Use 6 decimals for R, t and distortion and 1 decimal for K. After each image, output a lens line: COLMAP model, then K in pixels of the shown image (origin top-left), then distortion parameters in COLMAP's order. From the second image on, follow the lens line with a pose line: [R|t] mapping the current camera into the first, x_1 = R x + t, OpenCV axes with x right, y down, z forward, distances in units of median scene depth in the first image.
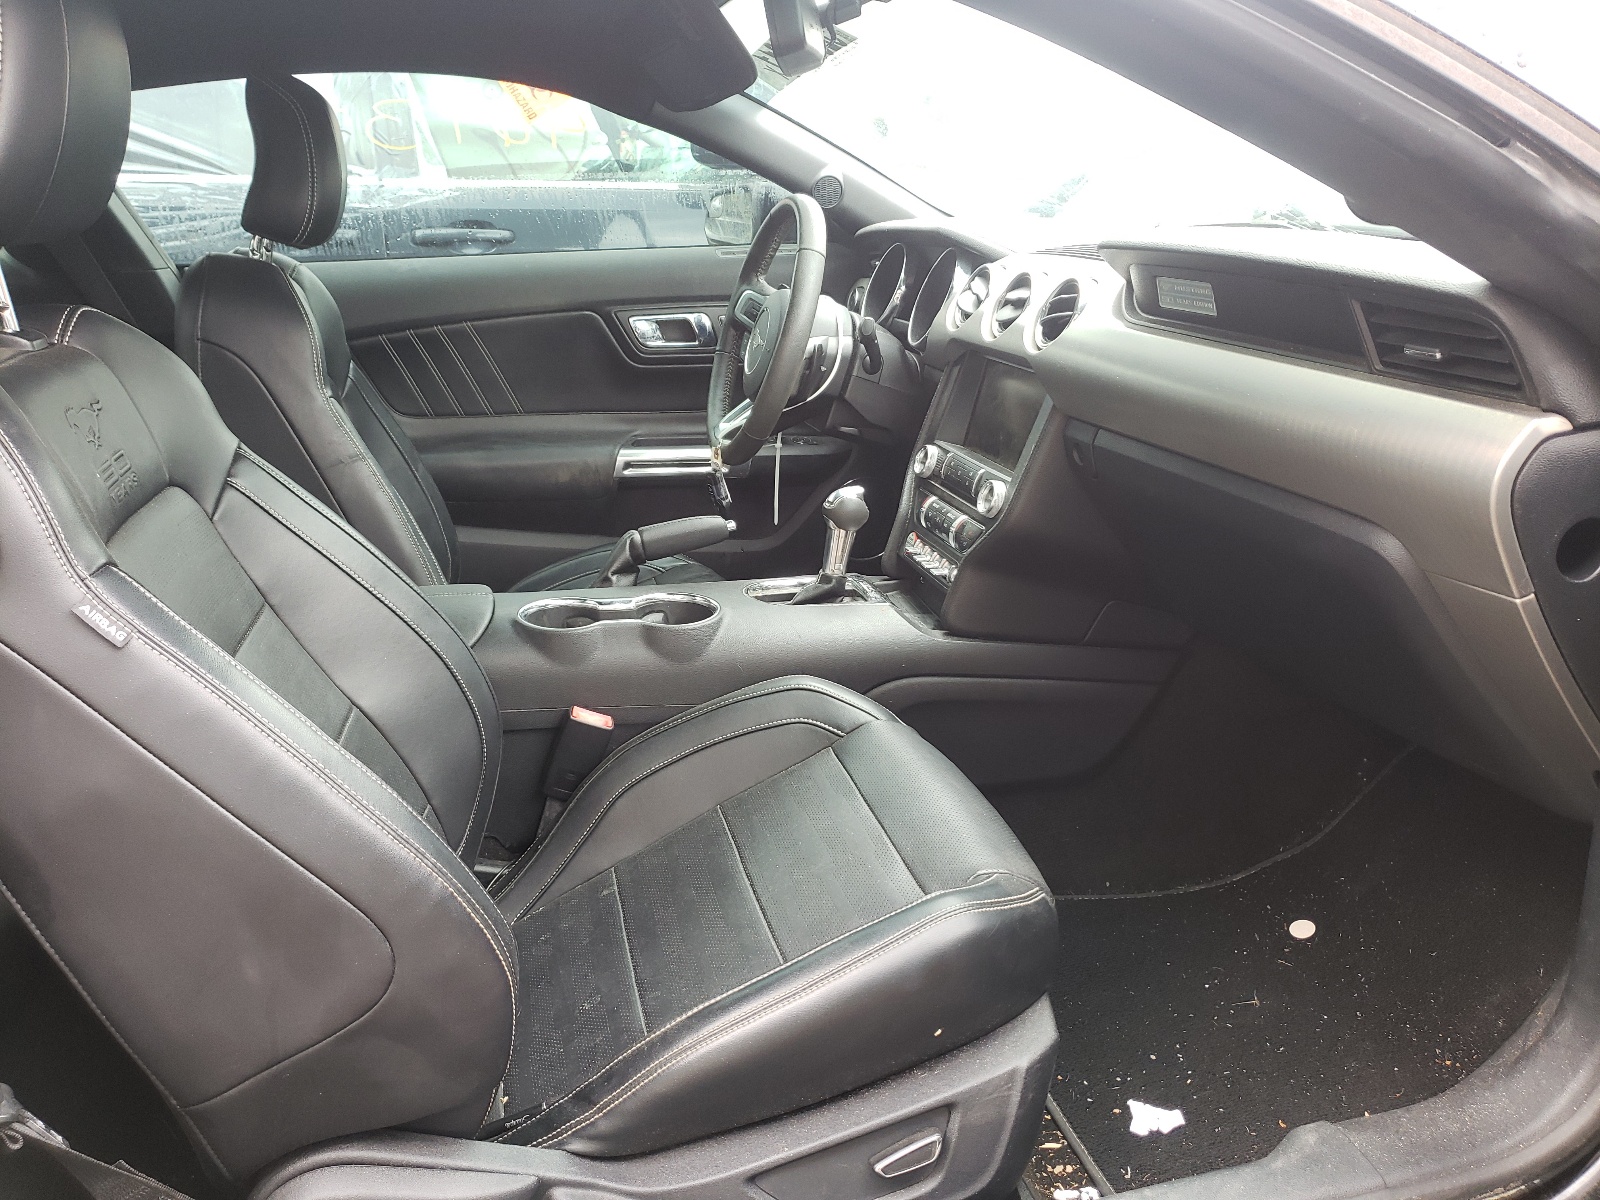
lens RADIAL K [[1302.7, 0, 802.9], [0, 1302.7, 598.5], [0, 0, 1]] dist [-0.008244, 0.047707]
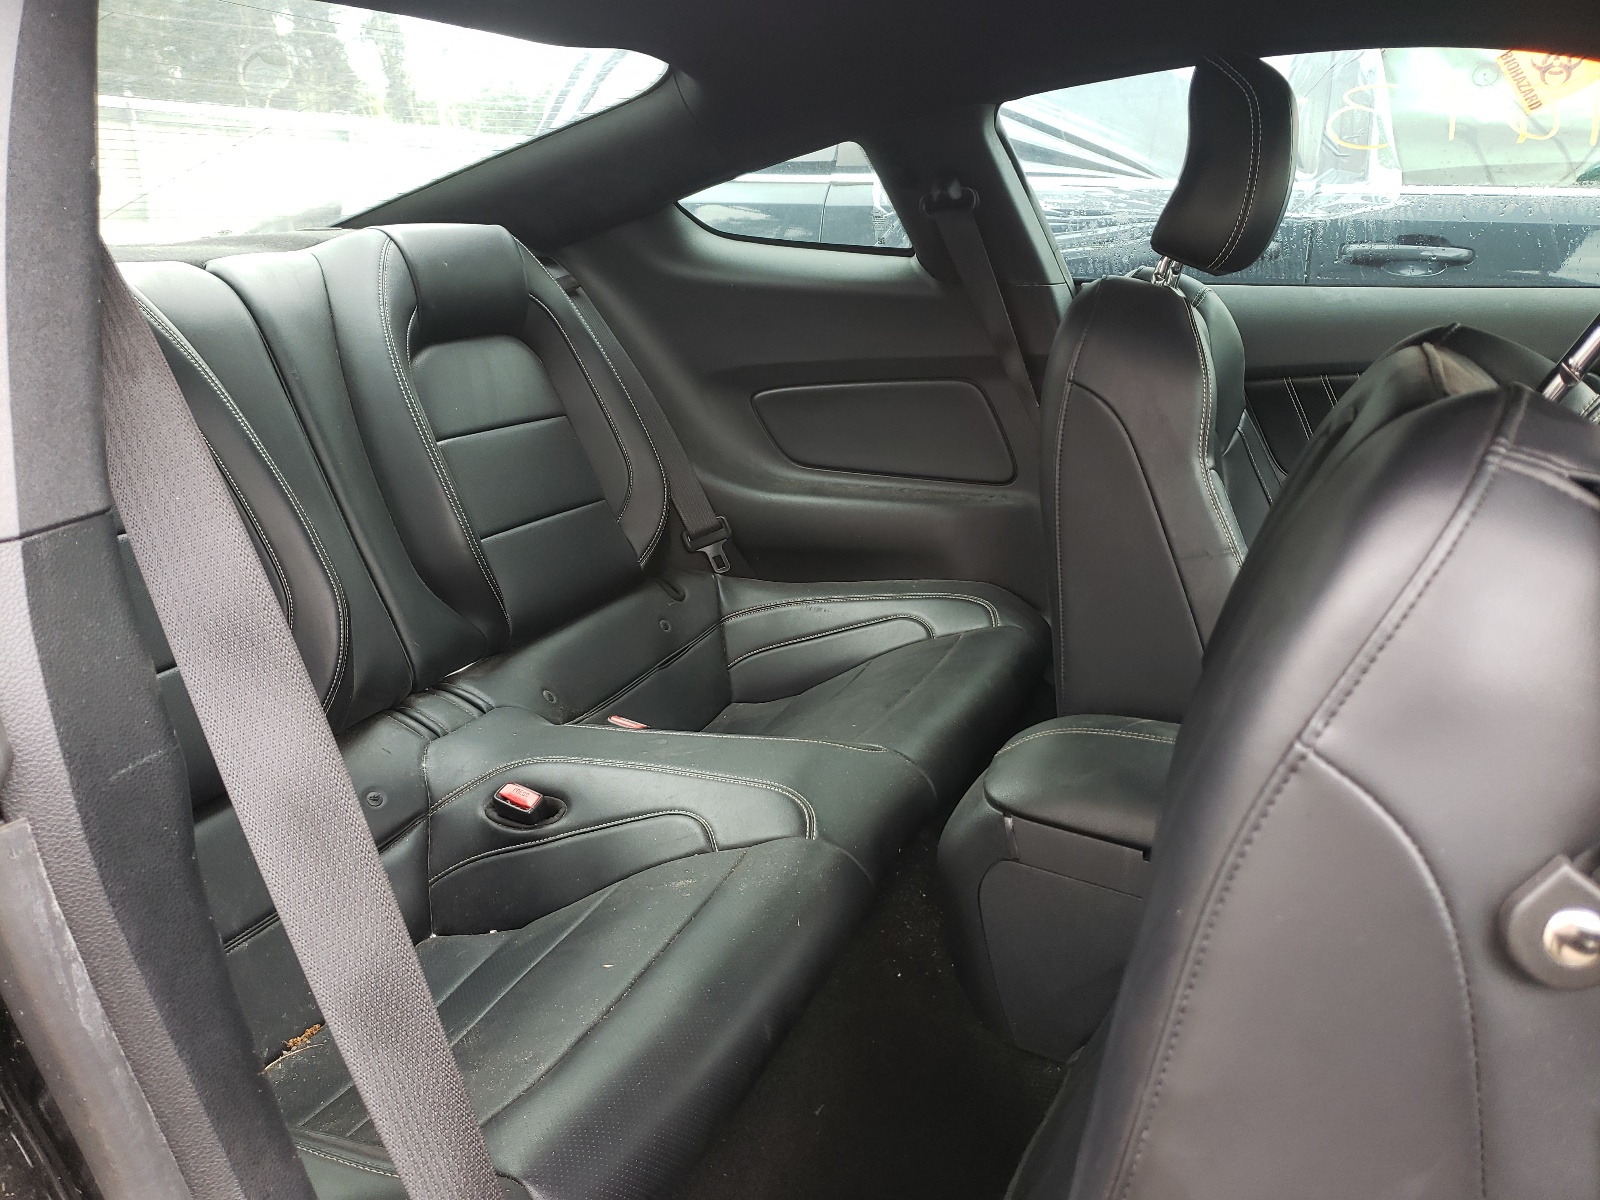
lens RADIAL K [[1302.7, 0, 802.9], [0, 1302.7, 598.5], [0, 0, 1]] dist [-0.008244, 0.047707]
pose [[0.796405, 0.195762, -0.572203, -0.064519], [-0.196593, 0.978575, 0.061167, -0.051834], [0.571918, 0.063778, 0.817828, 0.153540]]
